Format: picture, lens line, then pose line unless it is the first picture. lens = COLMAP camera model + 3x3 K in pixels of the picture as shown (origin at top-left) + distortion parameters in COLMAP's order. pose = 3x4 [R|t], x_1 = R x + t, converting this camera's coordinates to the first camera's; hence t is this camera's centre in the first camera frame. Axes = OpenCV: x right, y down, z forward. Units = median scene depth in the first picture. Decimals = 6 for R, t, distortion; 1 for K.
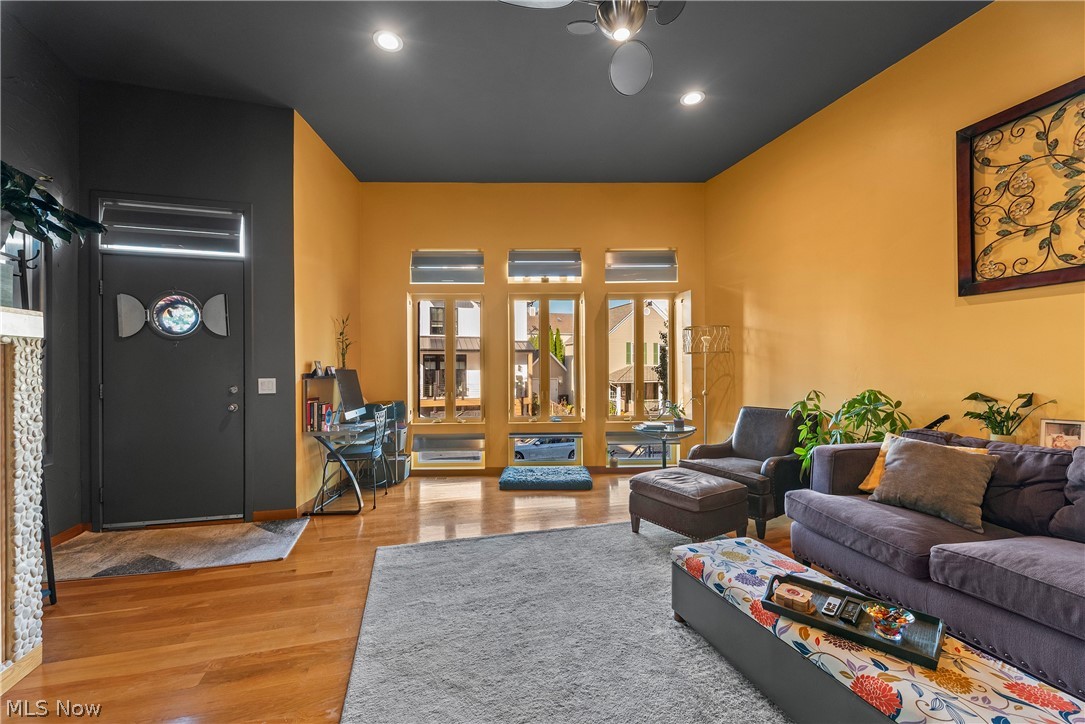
lens RADIAL K [[436.6, 0, 531.3], [0, 436.6, 364.8], [0, 0, 1]] dist [-0.000547, -0.000326]
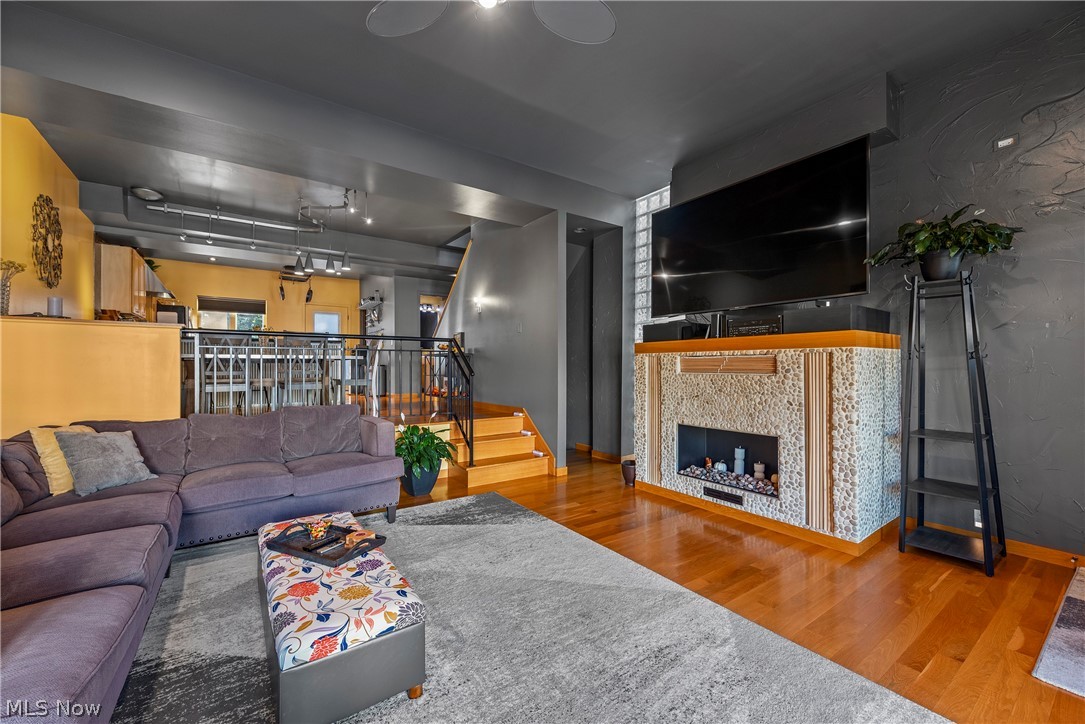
lens RADIAL K [[434.1, 0, 544.5], [0, 434.1, 362.7], [0, 0, 1]] dist [0.003160, -0.004031]
pose [[-0.939884, 0.002053, -0.341489, 0.237010], [0.005604, 0.999940, -0.009414, 0.003274], [0.341449, -0.010762, -0.939839, 1.108000]]
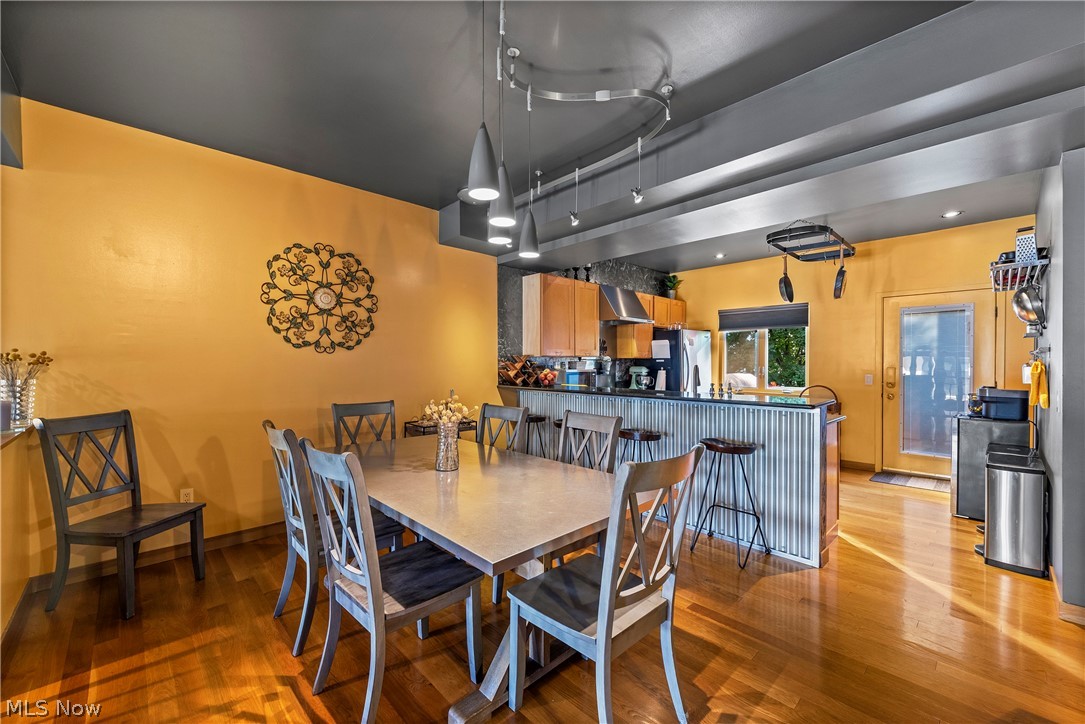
lens RADIAL K [[434.1, 0, 544.5], [0, 434.1, 362.7], [0, 0, 1]] dist [0.003160, -0.004031]
pose [[-0.478172, 0.002074, 0.878264, -0.006993], [-0.002851, 0.999988, -0.003914, -0.197893], [-0.878262, -0.004376, -0.478160, -0.468099]]
